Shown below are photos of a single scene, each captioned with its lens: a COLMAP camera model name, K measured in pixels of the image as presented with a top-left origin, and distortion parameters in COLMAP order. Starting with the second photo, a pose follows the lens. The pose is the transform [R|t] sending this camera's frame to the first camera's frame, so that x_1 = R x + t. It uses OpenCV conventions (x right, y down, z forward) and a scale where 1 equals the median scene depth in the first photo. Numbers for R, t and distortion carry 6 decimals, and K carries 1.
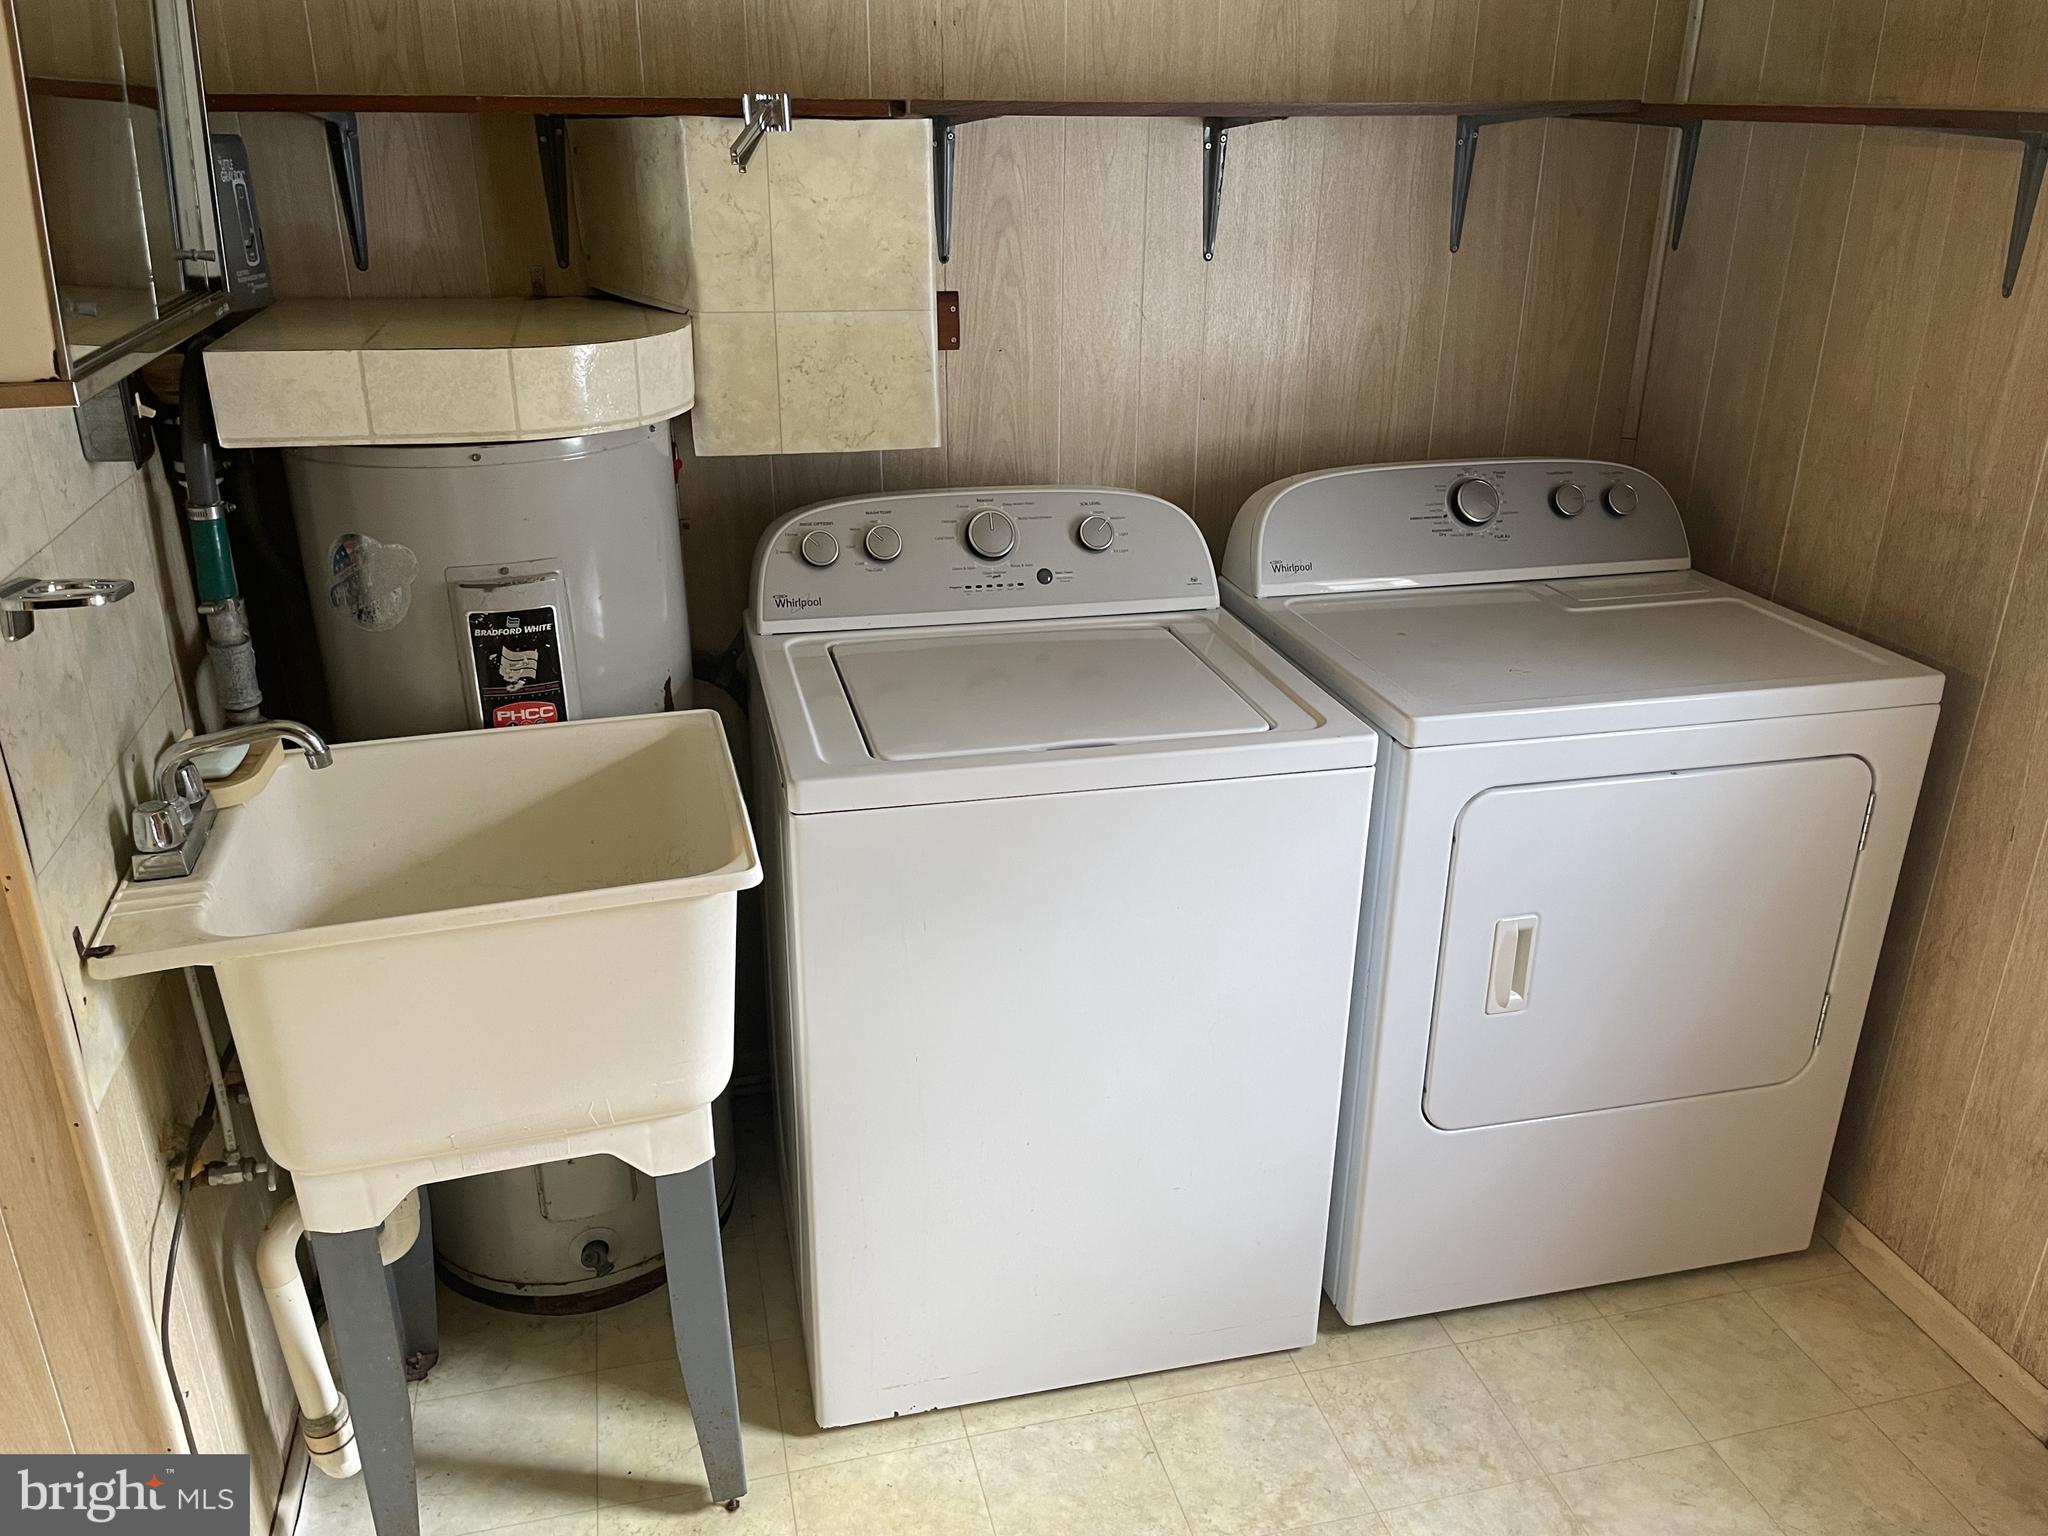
lens RADIAL K [[1563.3, 0, 1010.6], [0, 1563.3, 757.0], [0, 0, 1]] dist [0.076397, -0.090659]
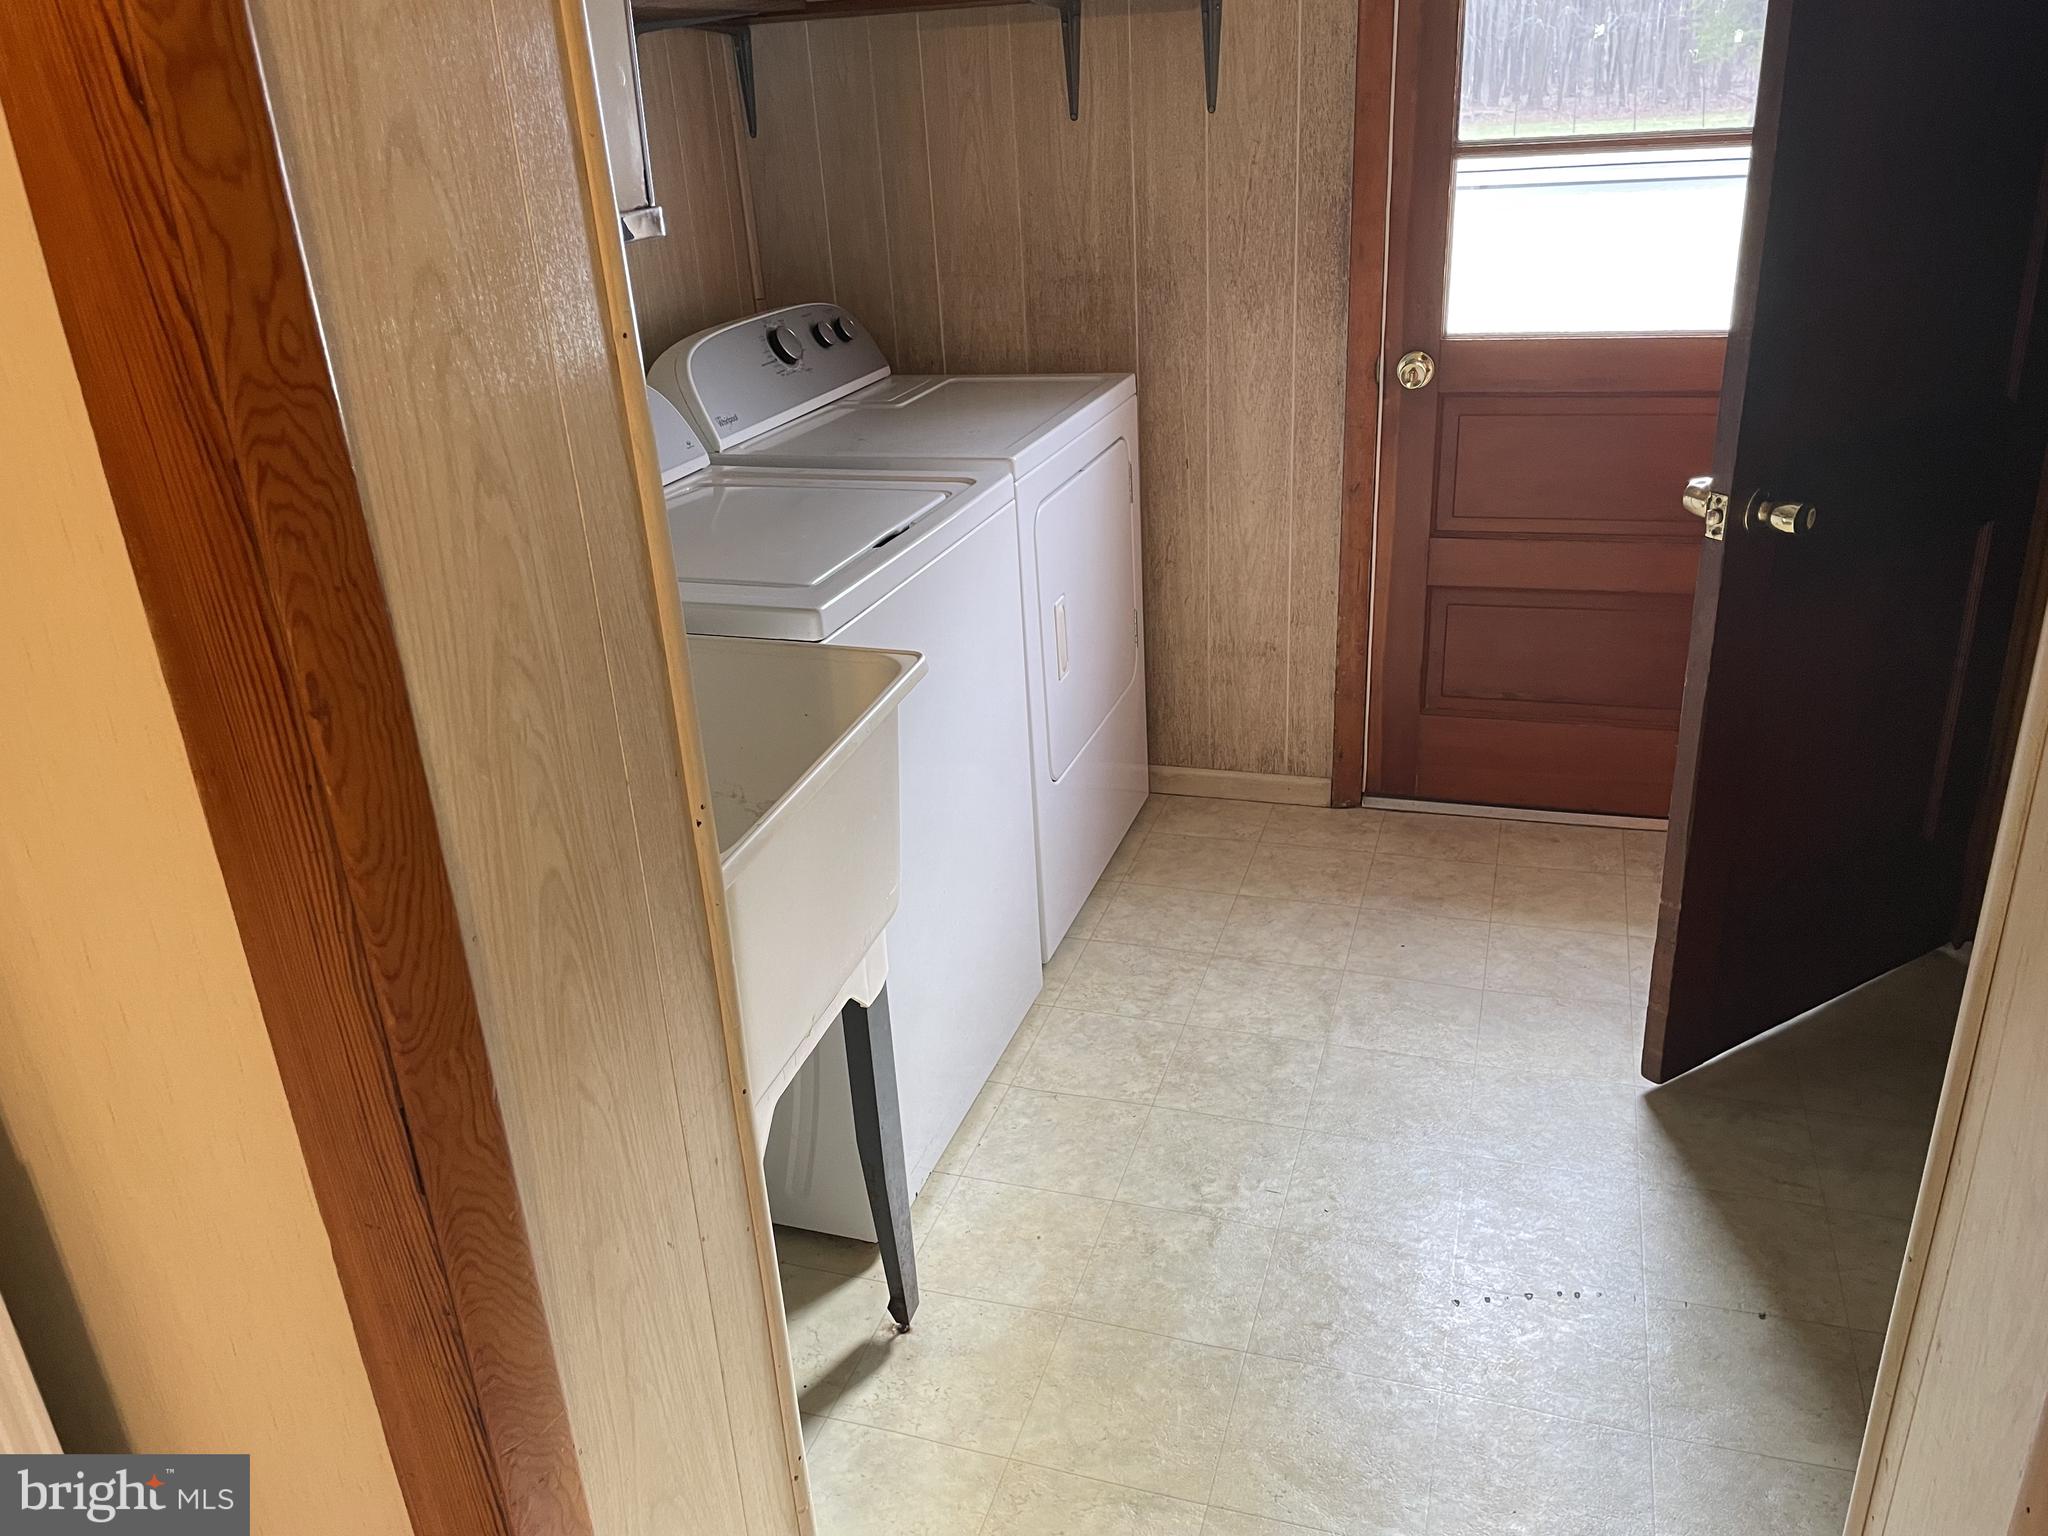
lens RADIAL K [[1563.3, 0, 1019.0], [0, 1563.3, 776.4], [0, 0, 1]] dist [0.076397, -0.090659]
pose [[0.534743, -0.378259, 0.755625, -0.717977], [0.379084, 0.906569, 0.185549, -0.021531], [-0.755212, 0.187225, 0.628174, 0.198753]]
